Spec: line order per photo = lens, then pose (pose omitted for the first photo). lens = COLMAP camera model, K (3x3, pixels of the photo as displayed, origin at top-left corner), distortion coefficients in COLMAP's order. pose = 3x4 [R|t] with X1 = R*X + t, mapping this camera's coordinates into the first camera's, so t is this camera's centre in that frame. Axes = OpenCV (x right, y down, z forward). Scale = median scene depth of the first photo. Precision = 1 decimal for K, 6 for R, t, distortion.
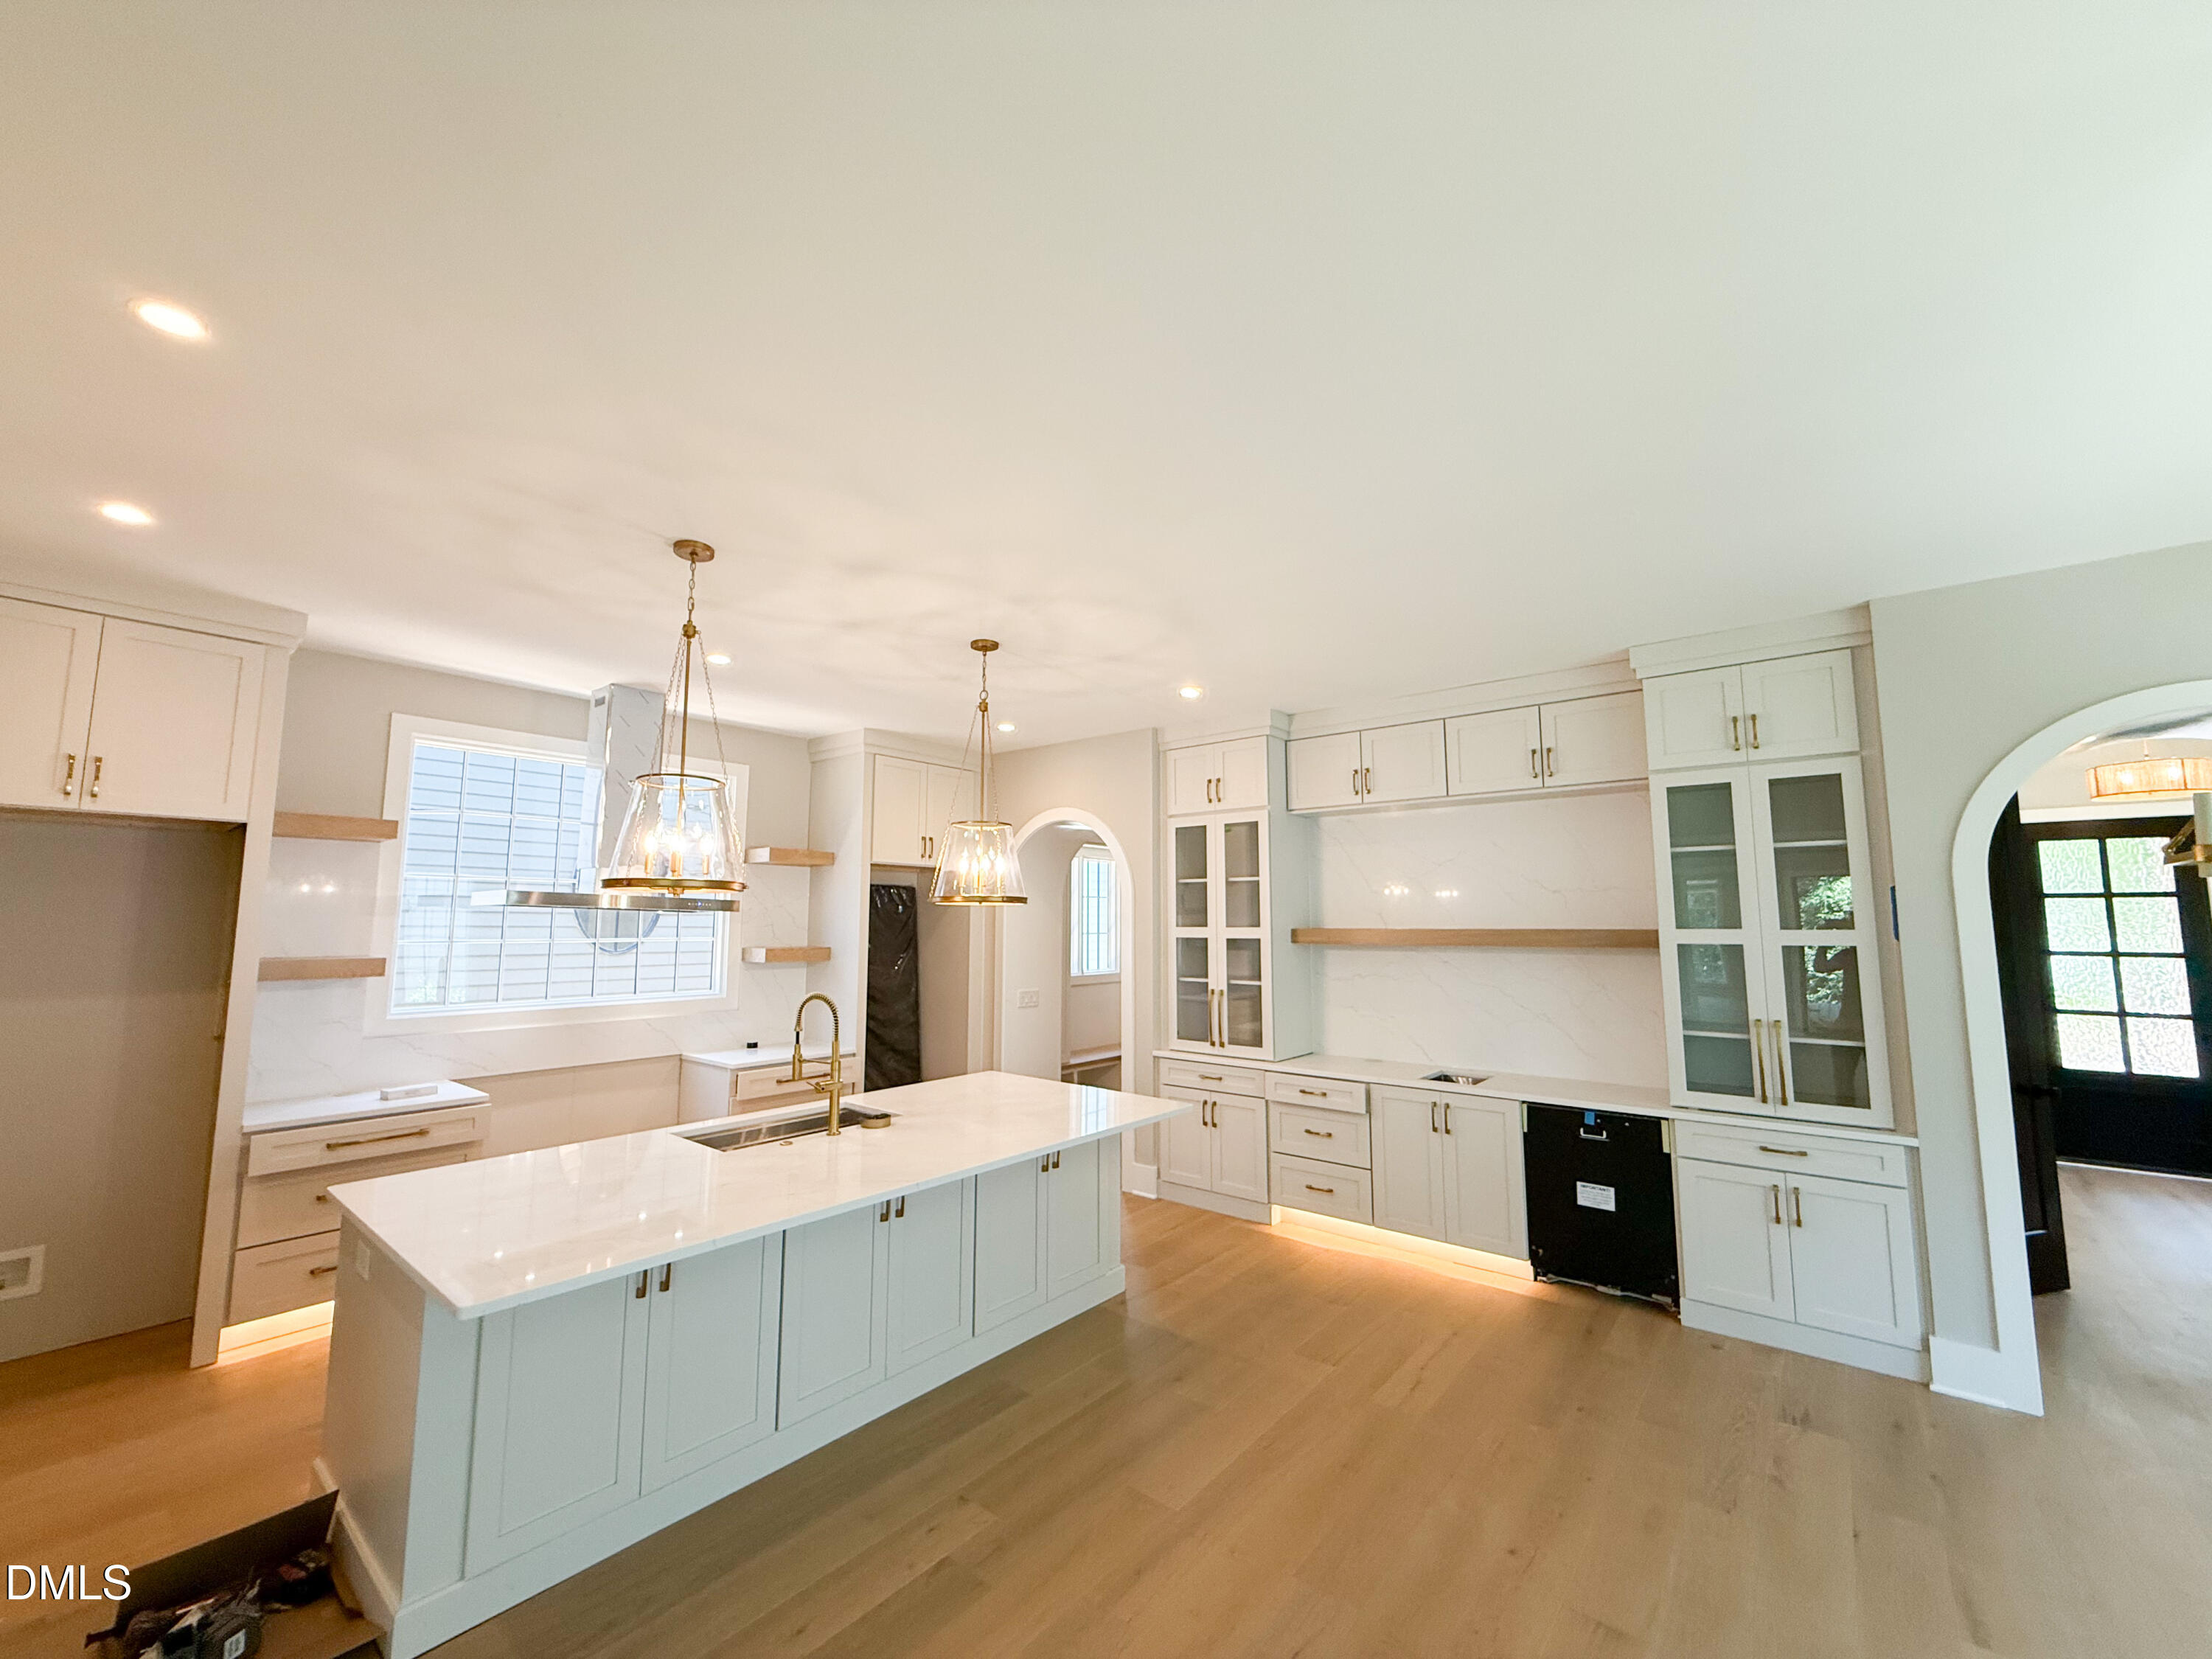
lens RADIAL K [[884.0, 0, 1109.6], [0, 884.0, 830.2], [0, 0, 1]] dist [-0.001262, 0.000399]
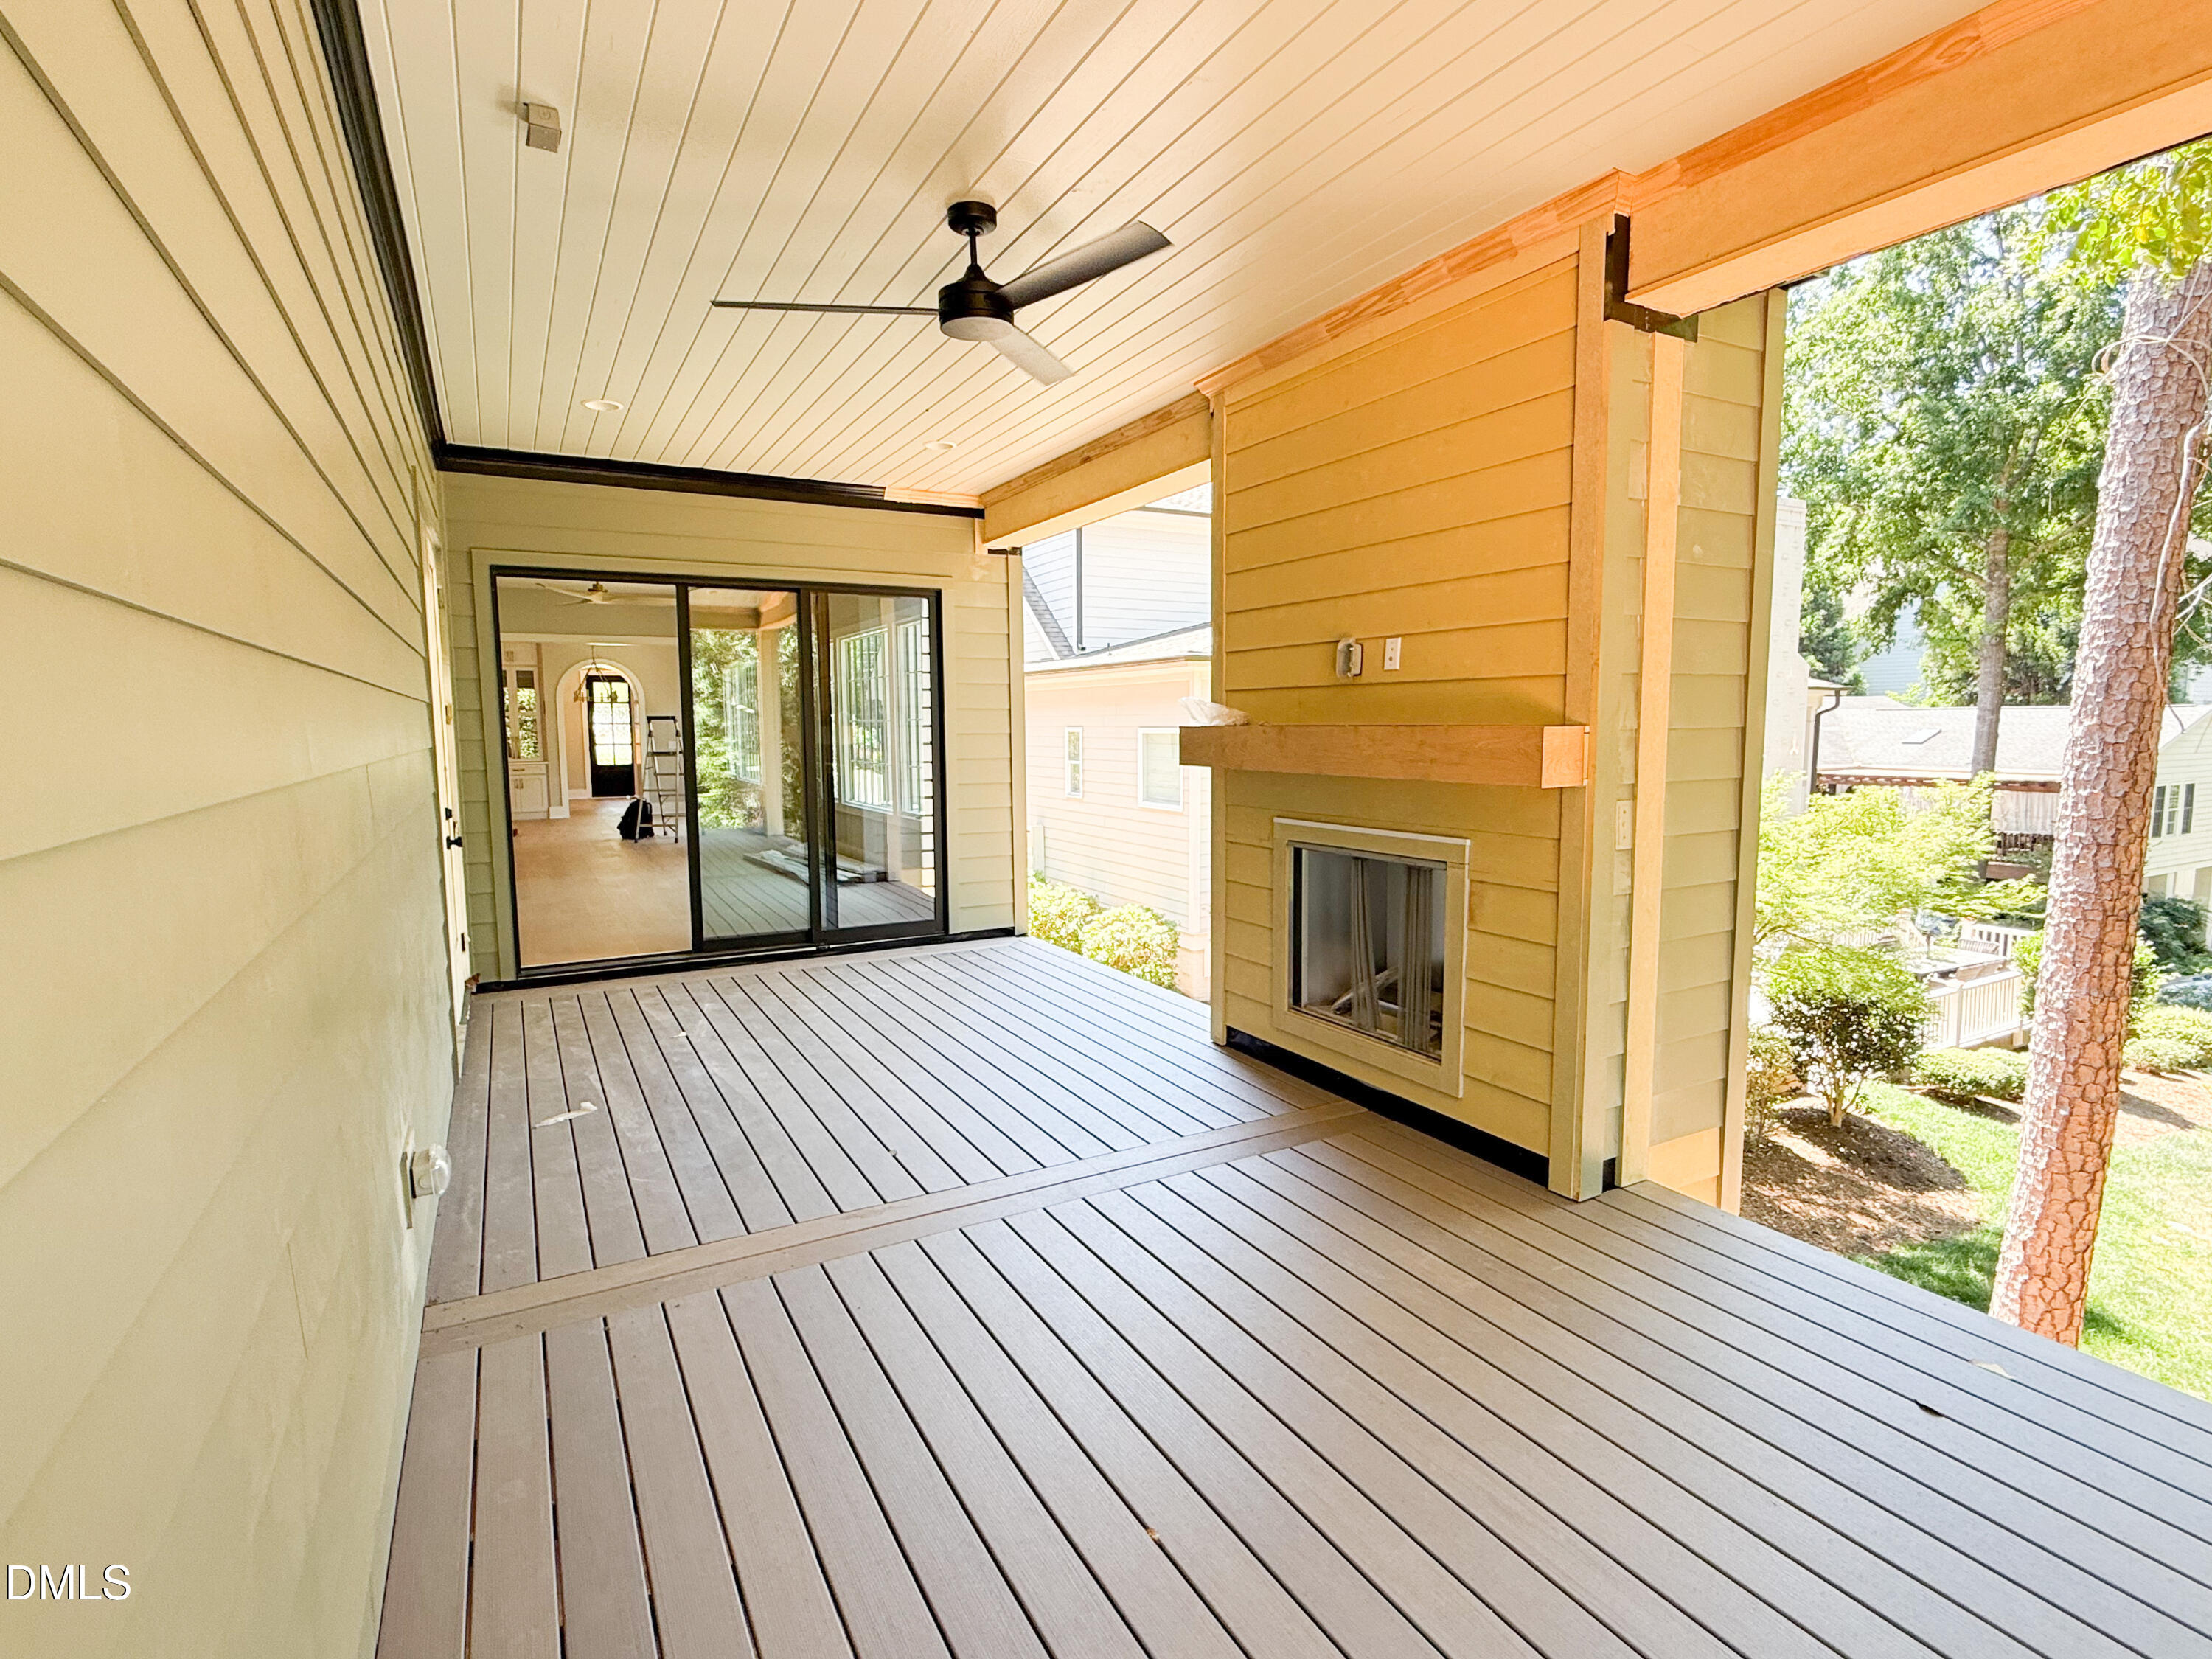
lens RADIAL K [[1094.7, 0, 1106.5], [0, 1094.7, 830.9], [0, 0, 1]] dist [0.000036, 0.000002]
pose [[0.373260, -0.102865, 0.922007, -2.282577], [-0.092642, 0.984734, 0.147368, -0.277468], [-0.923090, -0.140423, 0.358032, -2.621682]]
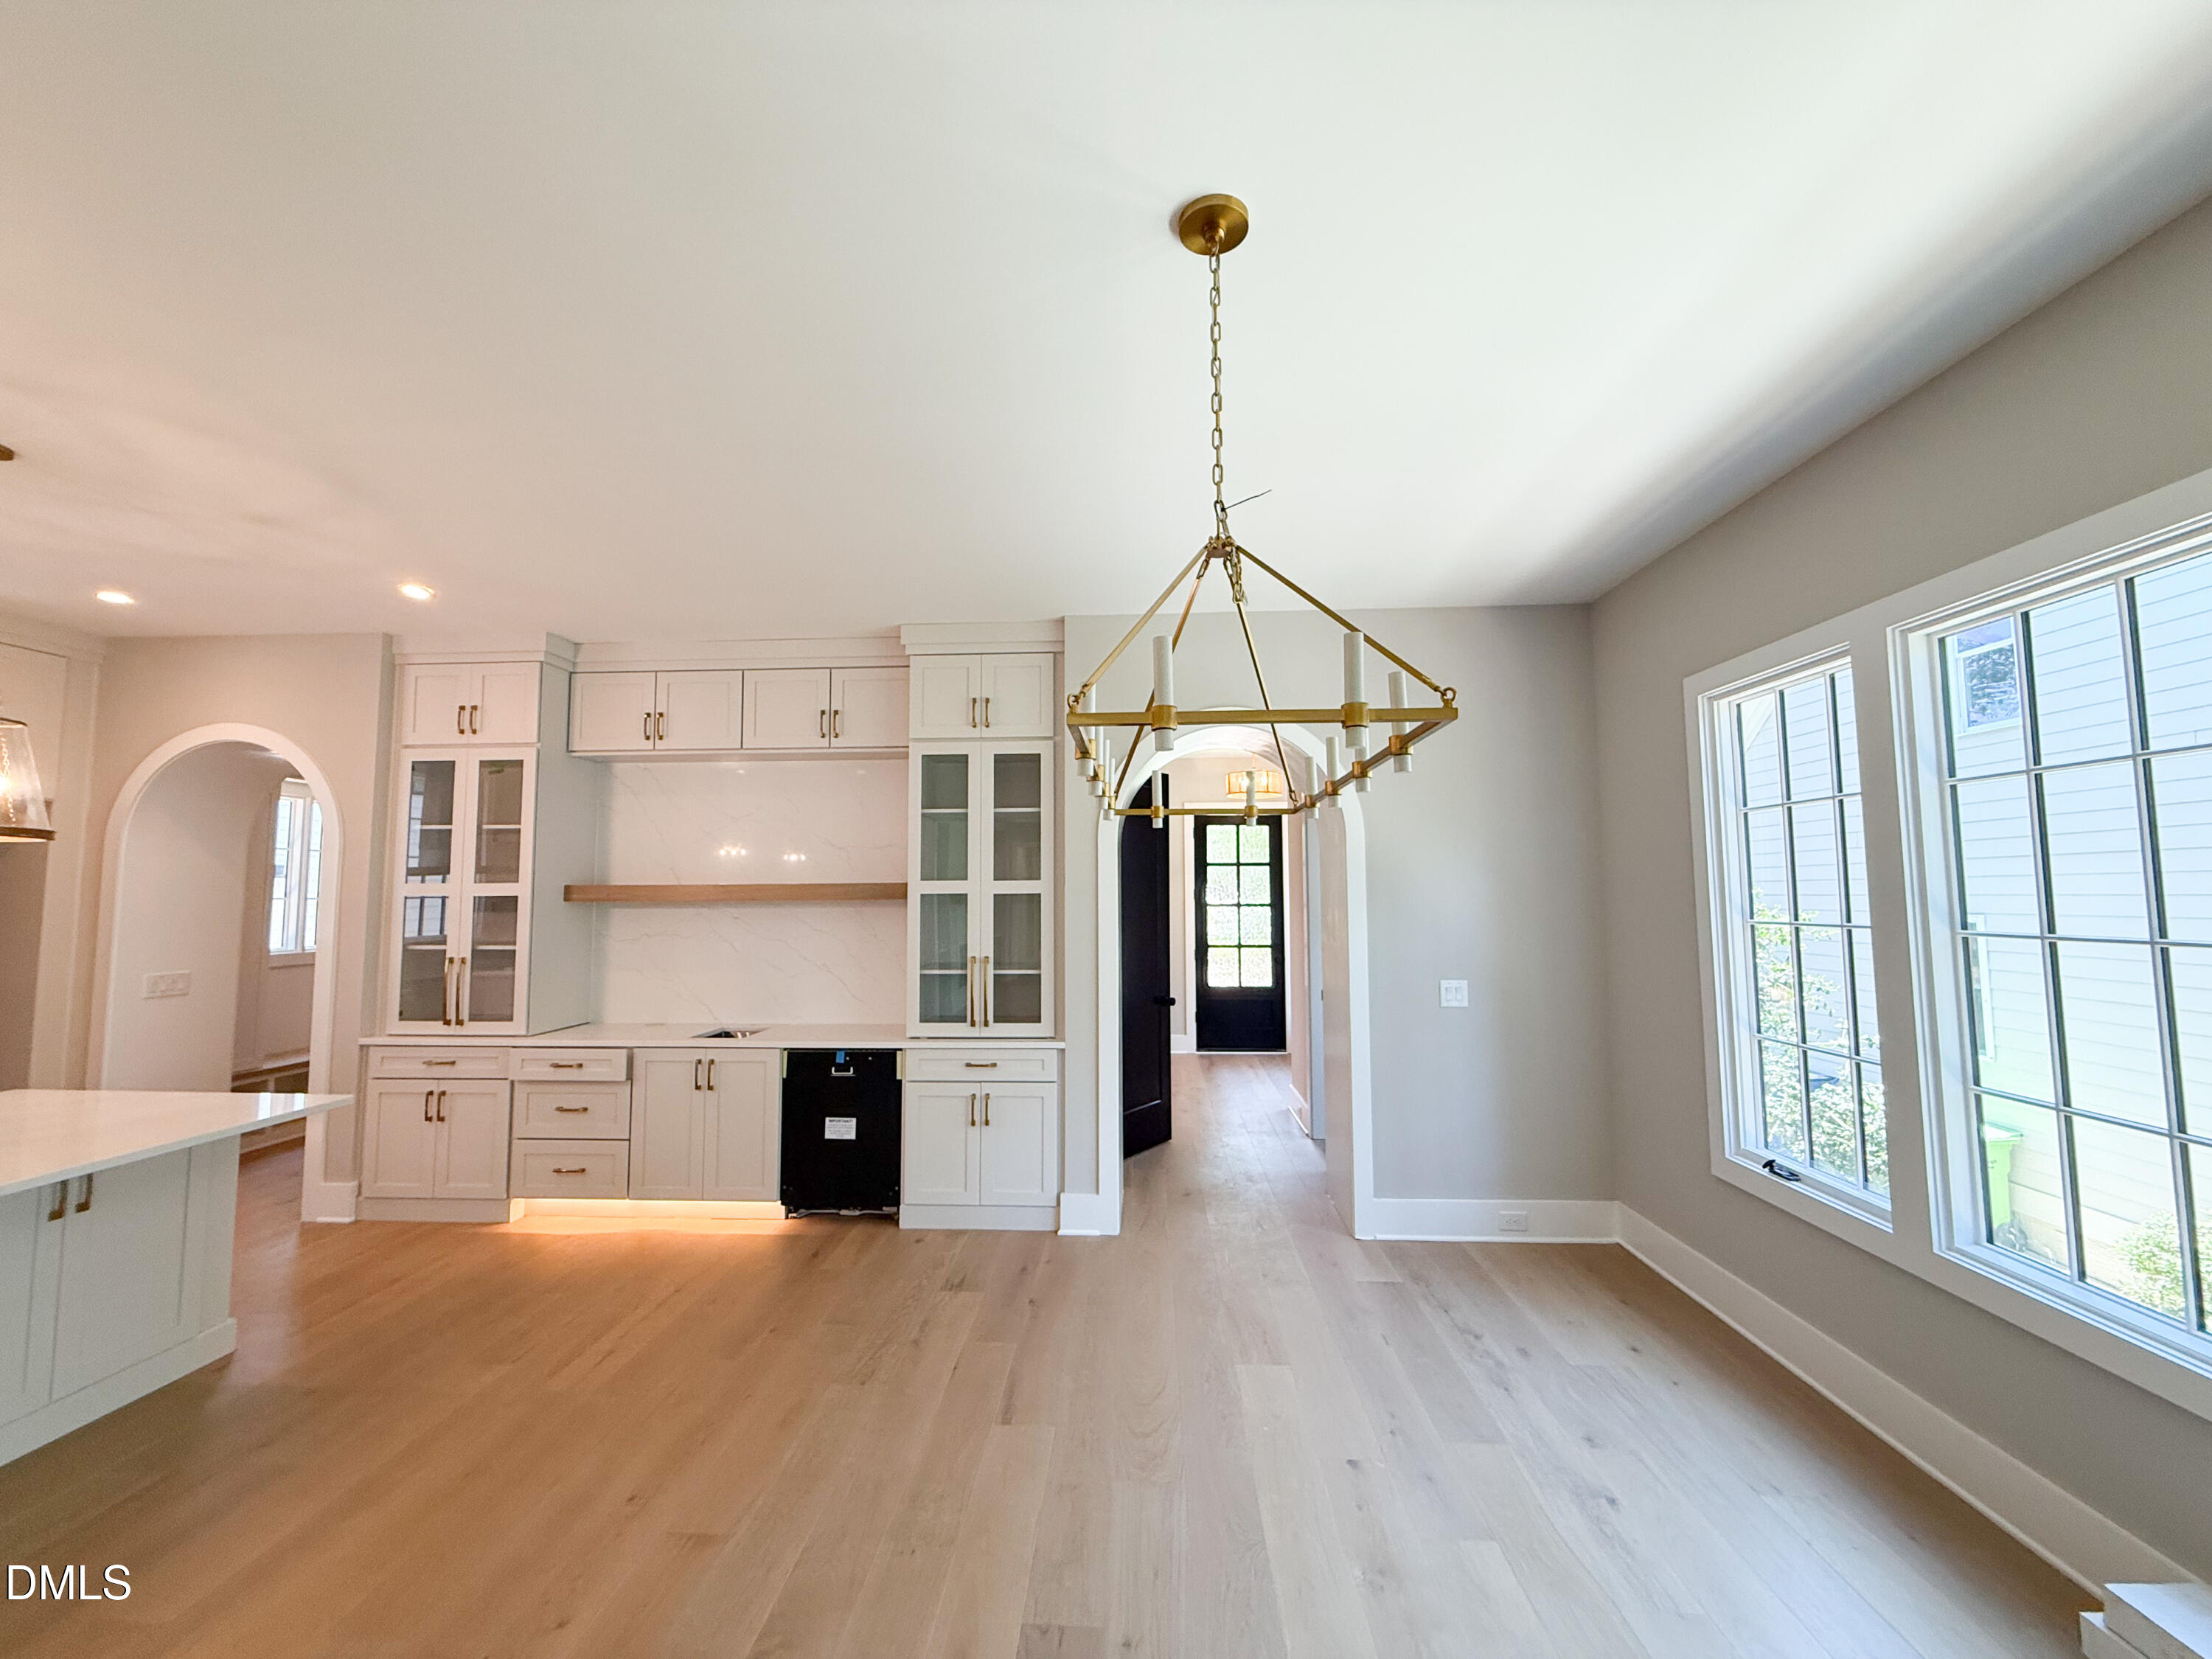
lens RADIAL K [[884.0, 0, 1099.8], [0, 884.0, 830.3], [0, 0, 1]] dist [-0.001262, 0.000399]
pose [[0.803495, 0.038619, 0.594057, 0.139918], [-0.058578, 0.998180, 0.014340, 0.016204], [-0.592422, -0.046321, 0.804295, -0.034916]]
